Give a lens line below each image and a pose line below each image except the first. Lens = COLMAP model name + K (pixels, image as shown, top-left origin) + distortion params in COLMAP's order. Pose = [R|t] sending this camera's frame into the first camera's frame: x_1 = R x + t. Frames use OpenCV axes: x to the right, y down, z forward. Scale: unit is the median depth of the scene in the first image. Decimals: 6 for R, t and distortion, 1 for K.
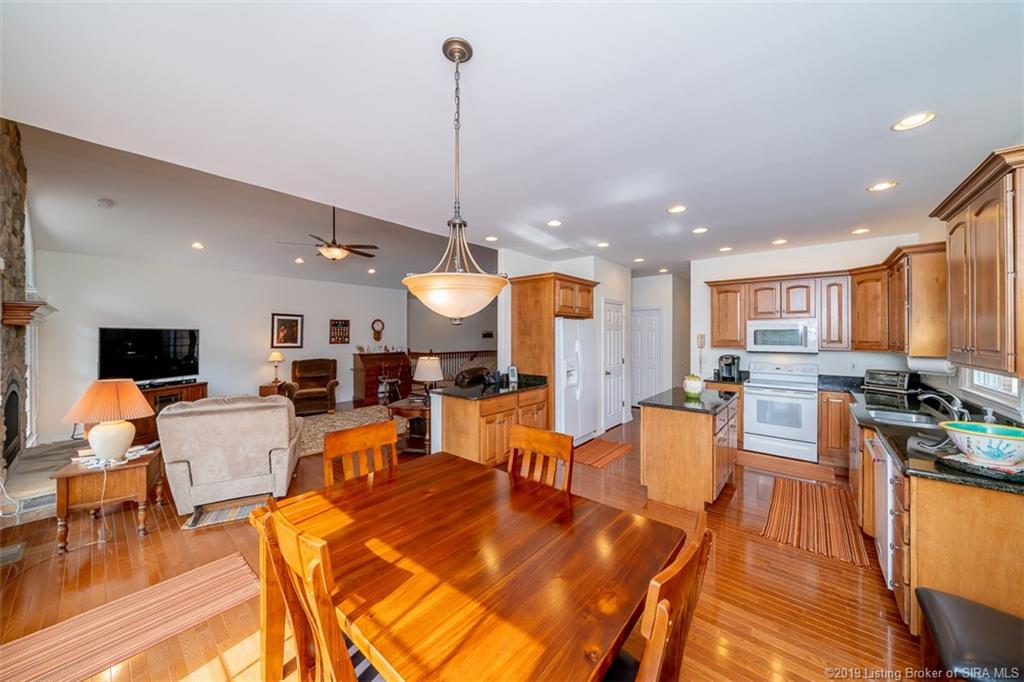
lens RADIAL K [[350.1, 0, 519.0], [0, 350.1, 335.2], [0, 0, 1]] dist [-0.005255, -0.000111]
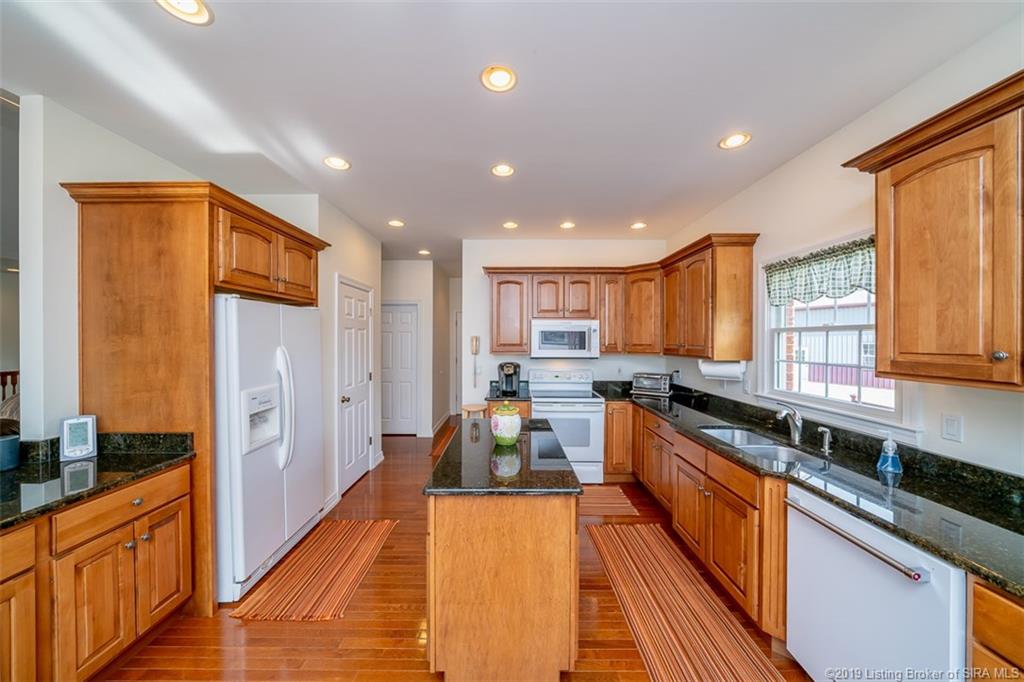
lens RADIAL K [[350.1, 0, 510.8], [0, 350.1, 342.3], [0, 0, 1]] dist [-0.005255, -0.000111]
pose [[0.768350, -0.003323, 0.640021, 0.101694], [-0.001511, 0.999974, 0.007007, 0.005223], [-0.640028, -0.006351, 0.768325, 0.415300]]
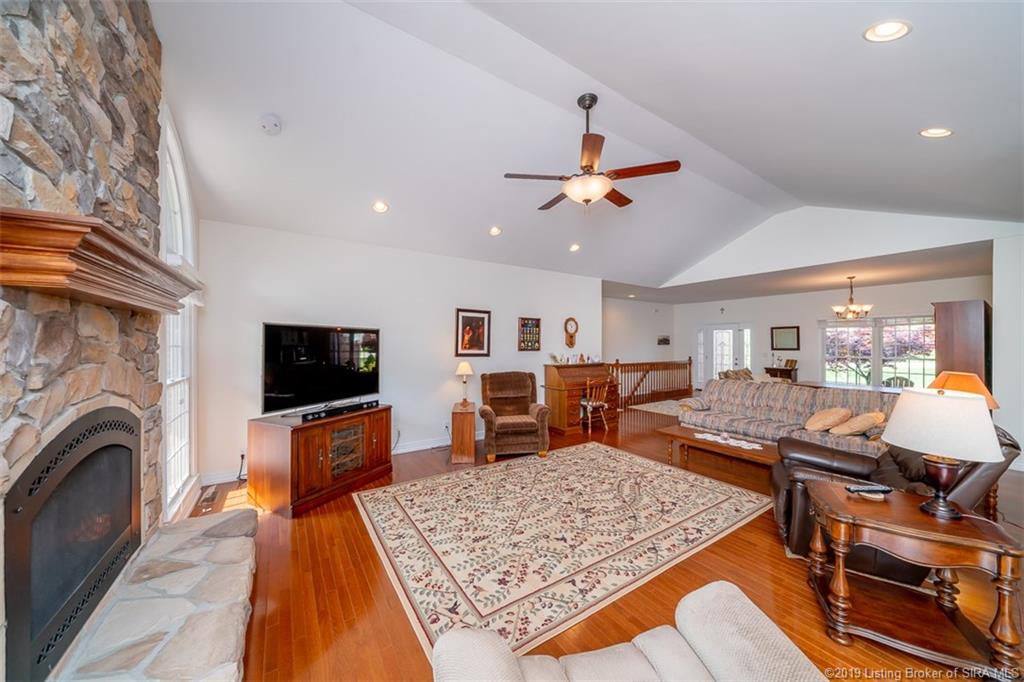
lens RADIAL K [[350.1, 0, 517.5], [0, 350.1, 342.0], [0, 0, 1]] dist [-0.005255, -0.000111]
pose [[0.958560, 0.001233, -0.284889, -0.556010], [-0.002037, 0.999995, -0.002524, 0.013205], [0.284884, 0.002999, 0.958557, 0.496001]]
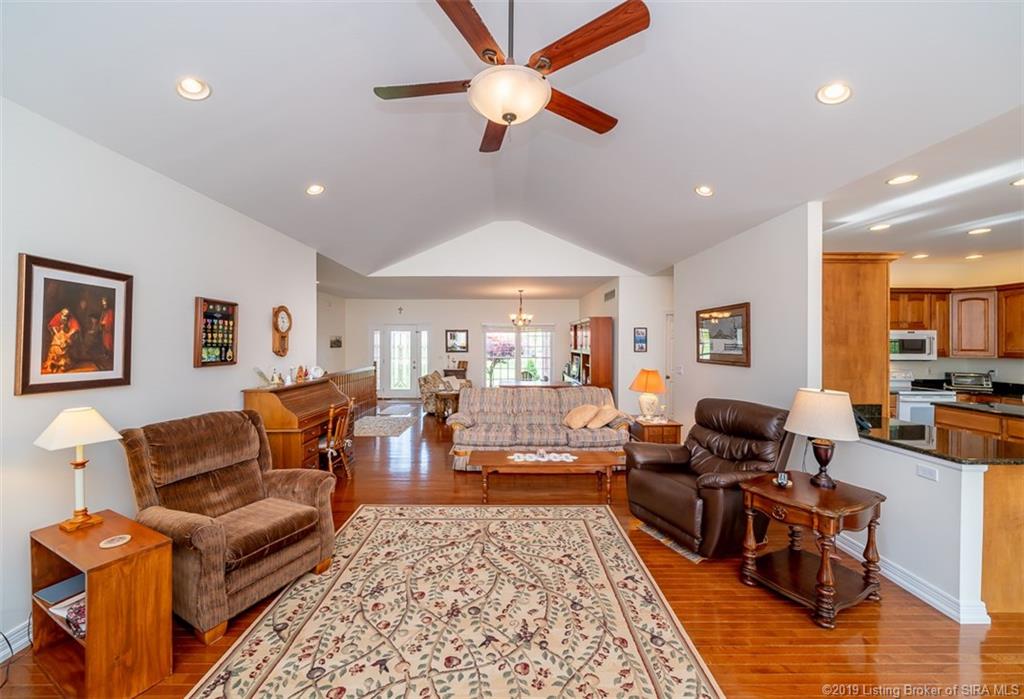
lens RADIAL K [[388.4, 0, 506.7], [0, 388.4, 343.8], [0, 0, 1]] dist [-0.008781, -0.000073]
pose [[0.773050, 0.001621, 0.634343, -0.902537], [-0.002044, 0.999998, -0.000064, 0.001289], [-0.634341, -0.001247, 0.773052, 0.834990]]
